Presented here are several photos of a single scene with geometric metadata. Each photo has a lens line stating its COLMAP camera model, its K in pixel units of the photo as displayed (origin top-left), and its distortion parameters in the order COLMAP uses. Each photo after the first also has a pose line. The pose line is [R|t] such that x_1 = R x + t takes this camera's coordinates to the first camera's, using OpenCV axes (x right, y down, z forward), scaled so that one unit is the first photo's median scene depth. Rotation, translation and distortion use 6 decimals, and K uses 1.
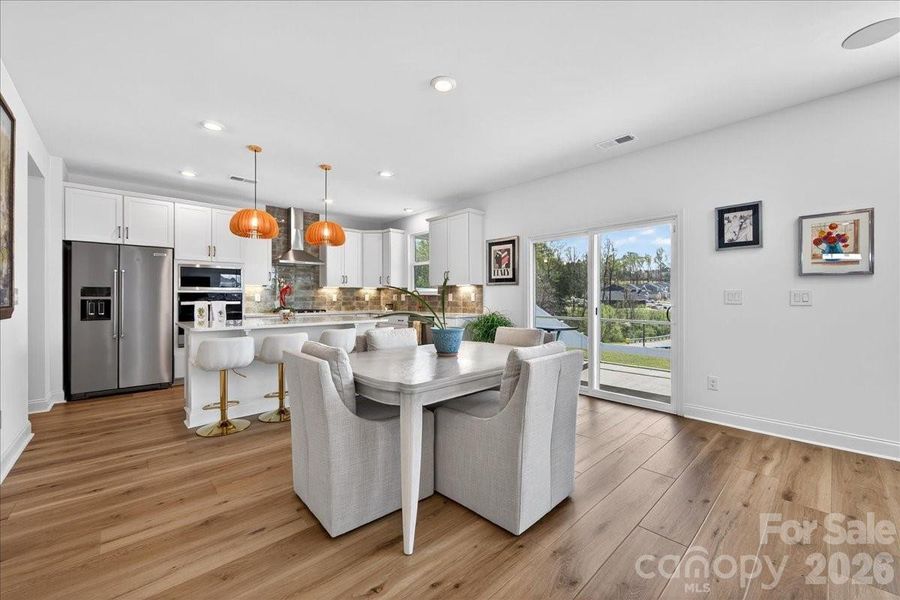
lens RADIAL K [[355.0, 0, 448.4], [0, 355.0, 299.2], [0, 0, 1]] dist [-0.001102, -0.000831]
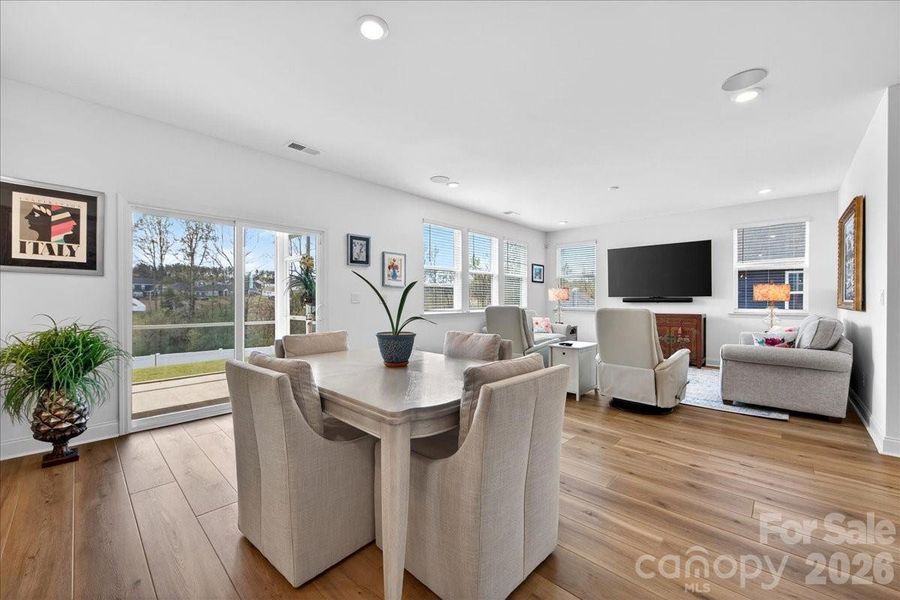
lens RADIAL K [[355.0, 0, 451.6], [0, 355.0, 301.4], [0, 0, 1]] dist [-0.001102, -0.000831]
pose [[-0.069947, -0.004759, 0.997539, -0.449422], [0.001497, 0.999987, 0.004876, 0.000377], [-0.997550, 0.001834, -0.069939, 0.480745]]
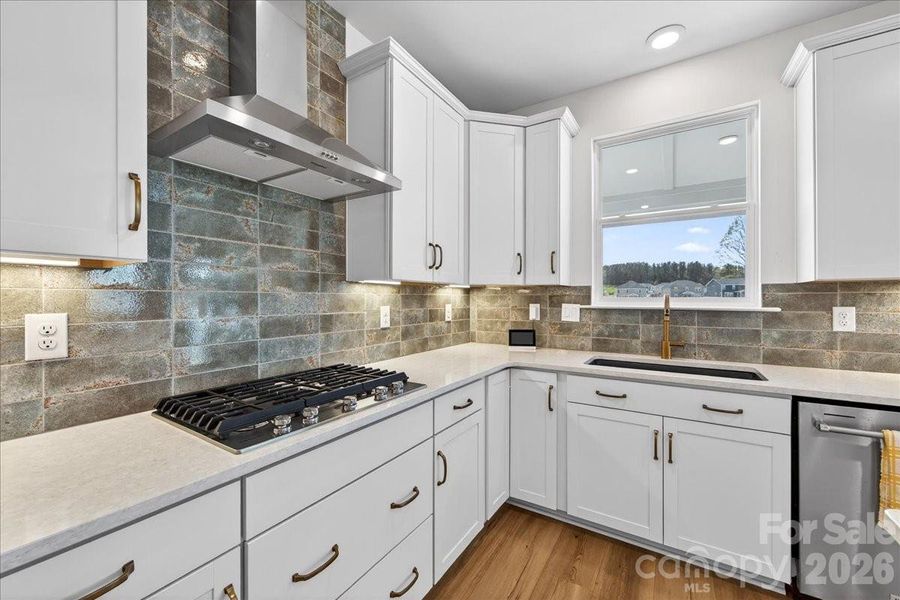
lens RADIAL K [[355.0, 0, 447.9], [0, 355.0, 298.8], [0, 0, 1]] dist [-0.001102, -0.000831]
pose [[0.966315, 0.001813, 0.257355, -0.501108], [-0.001298, 0.999997, -0.002171, -0.027111], [-0.257358, 0.001763, 0.966315, 0.996317]]
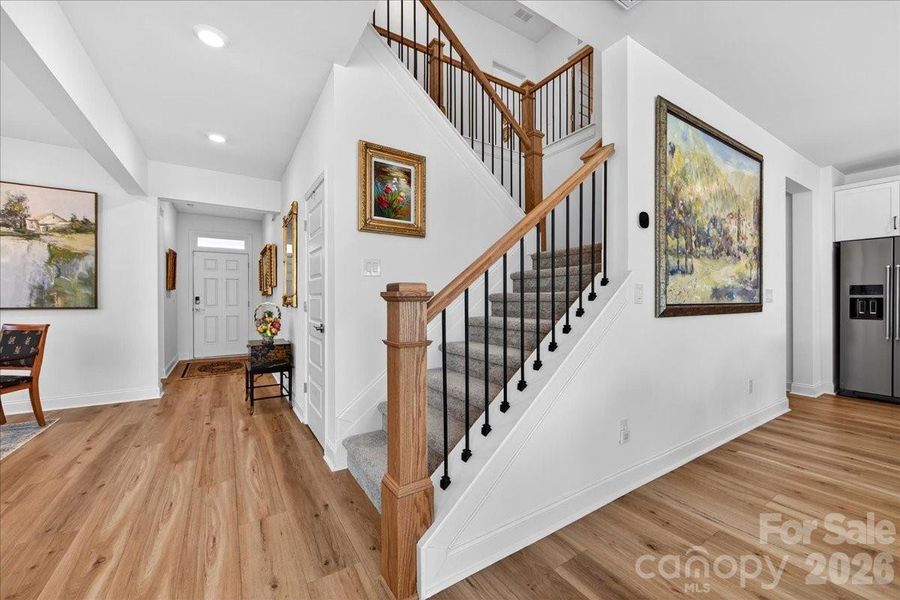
lens RADIAL K [[355.0, 0, 453.4], [0, 355.0, 299.0], [0, 0, 1]] dist [-0.001102, -0.000831]
pose [[-0.172484, 0.004040, -0.985004, 0.134625], [0.000521, 0.999992, 0.004010, -0.000671], [0.985012, 0.000178, -0.172485, 0.048436]]
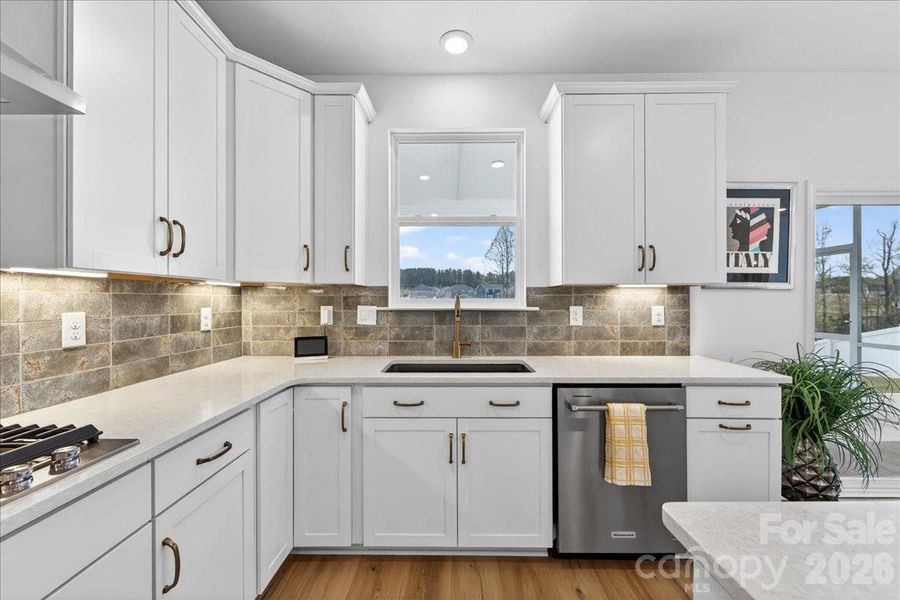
lens RADIAL K [[355.0, 0, 449.6], [0, 355.0, 302.4], [0, 0, 1]] dist [-0.001102, -0.000831]
pose [[0.684549, -0.004300, 0.728955, -0.462752], [0.001742, 0.999989, 0.004263, -0.027130], [-0.728965, -0.001649, 0.684549, 1.048678]]
